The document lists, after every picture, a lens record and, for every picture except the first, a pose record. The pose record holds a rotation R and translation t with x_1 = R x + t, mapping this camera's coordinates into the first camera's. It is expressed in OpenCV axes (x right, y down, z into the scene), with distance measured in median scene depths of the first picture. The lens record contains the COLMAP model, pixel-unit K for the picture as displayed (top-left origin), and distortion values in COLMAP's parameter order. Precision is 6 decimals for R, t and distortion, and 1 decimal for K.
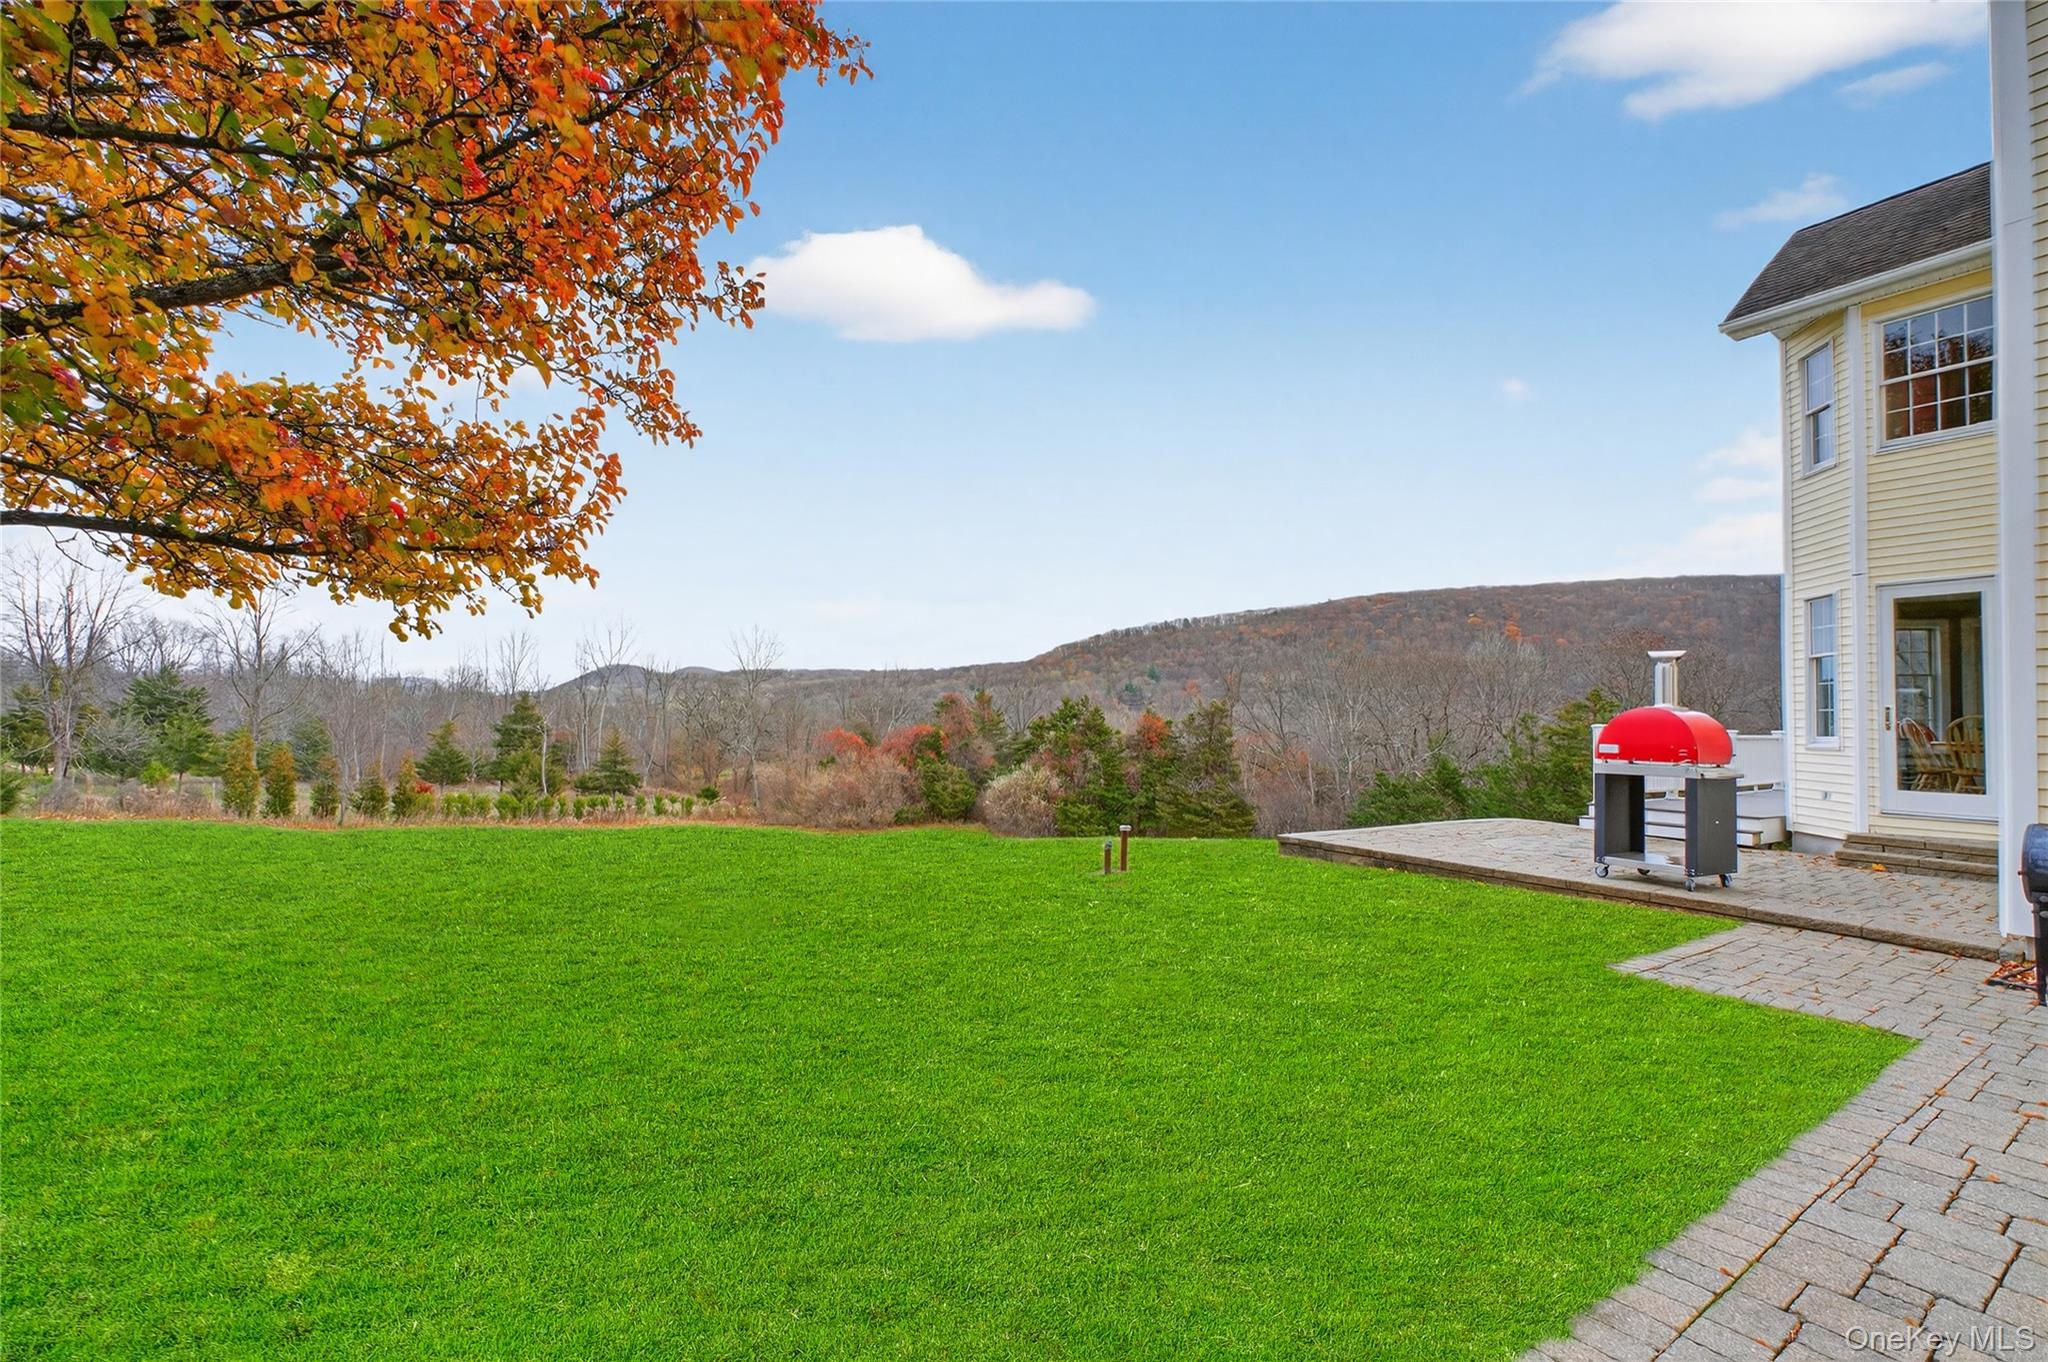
lens RADIAL K [[844.1, 0, 1024.0], [0, 844.1, 681.0], [0, 0, 1]] dist [-0.001155, -0.000091]
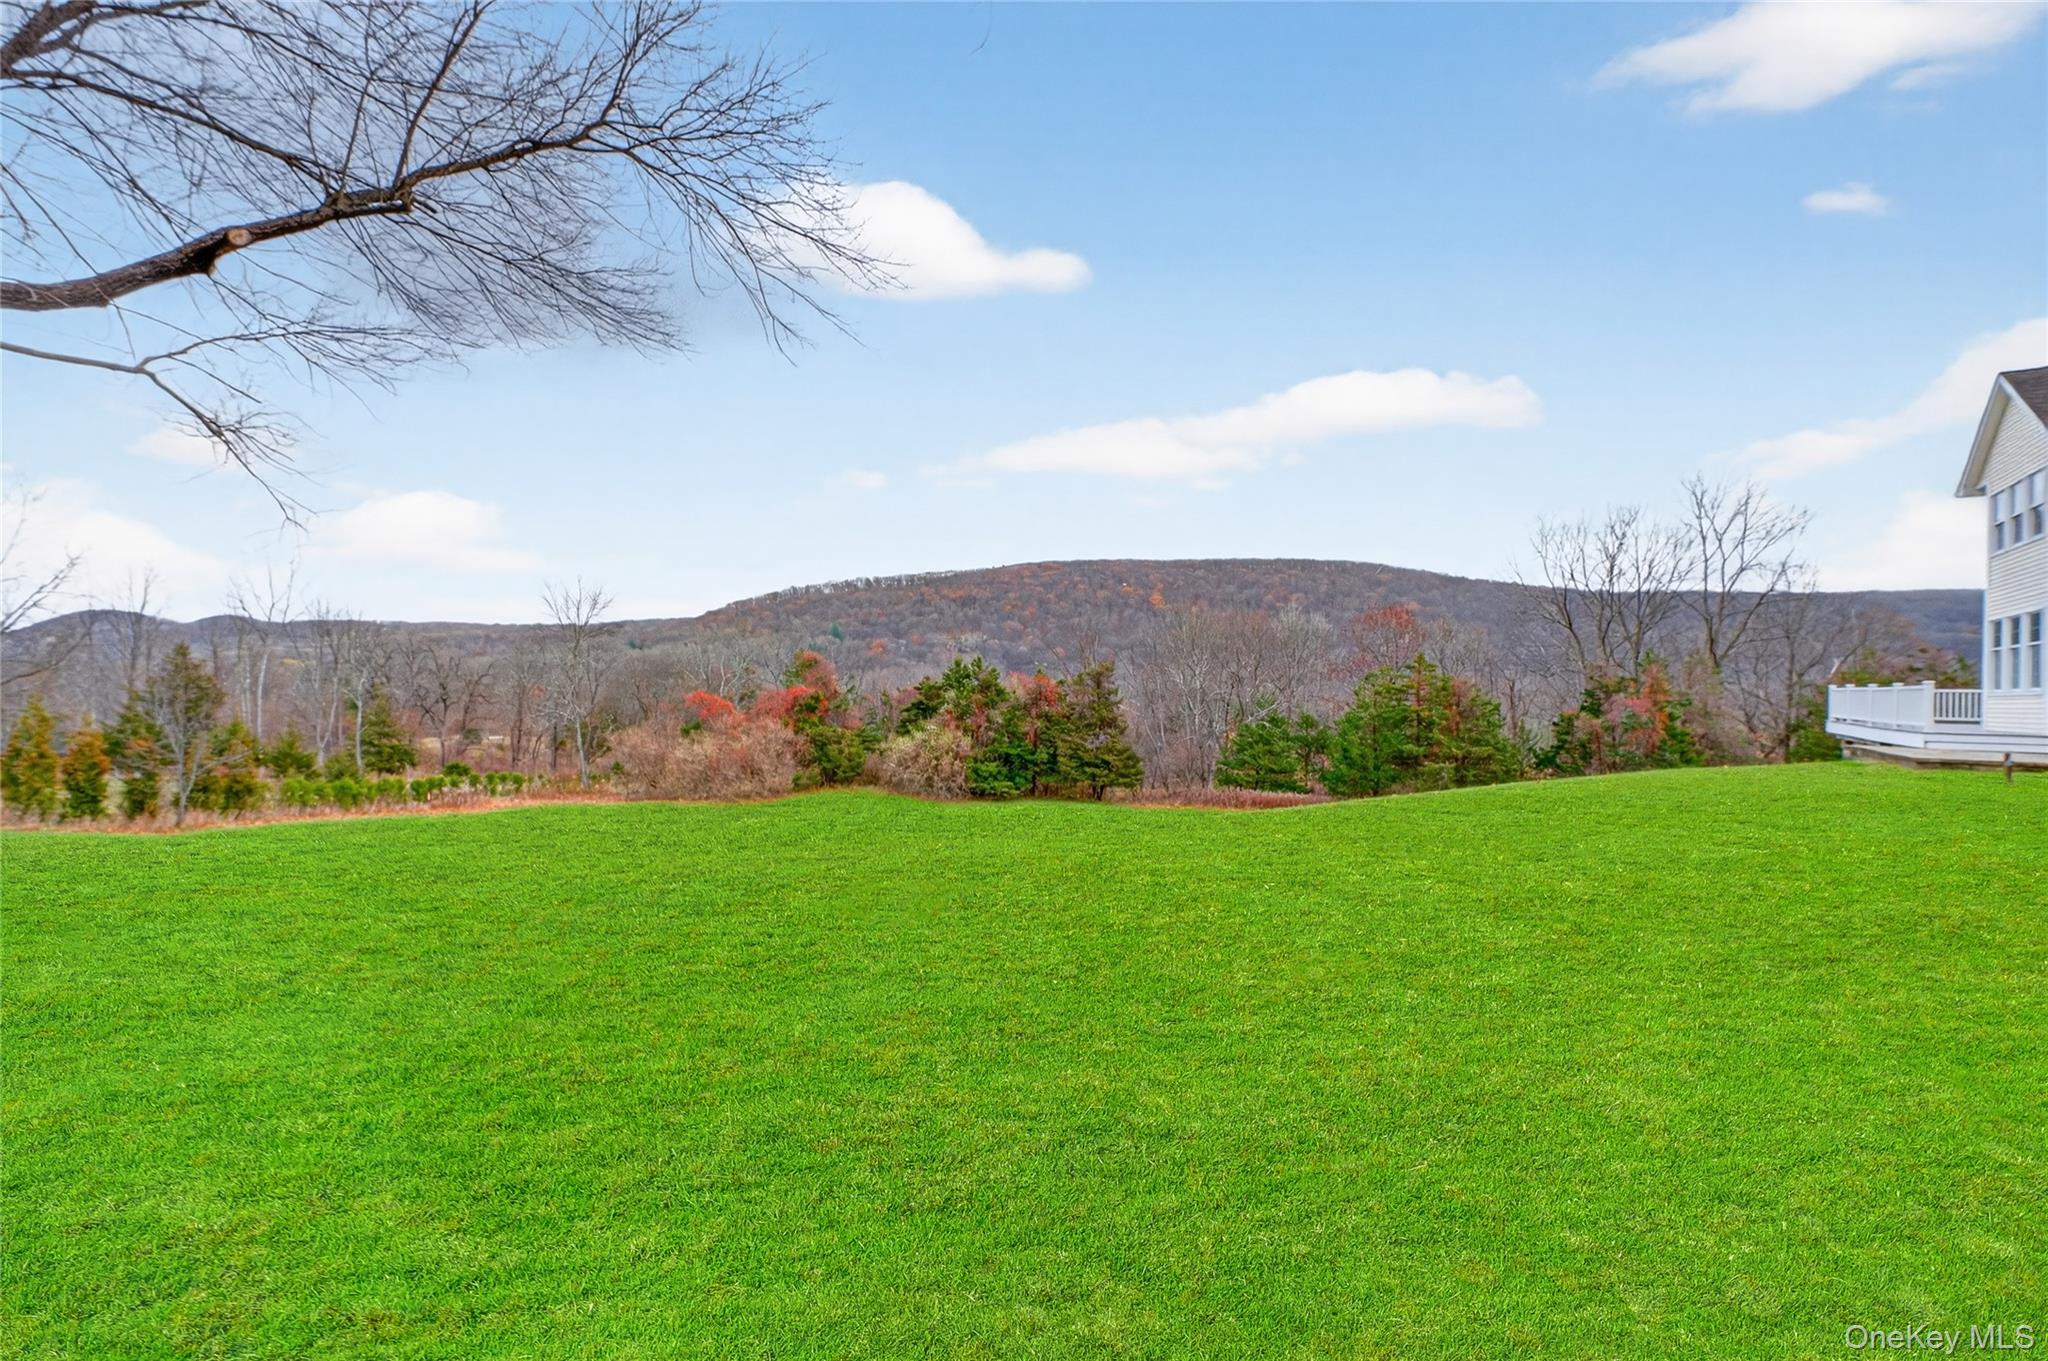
lens RADIAL K [[852.6, 0, 1024.0], [0, 852.6, 680.5], [0, 0, 1]] dist [0.000828, 0.000206]
pose [[0.931310, -0.005060, 0.364192, -0.262392], [-0.011954, 0.998940, 0.044447, -0.000570], [-0.364031, -0.045747, 0.930263, 0.018643]]
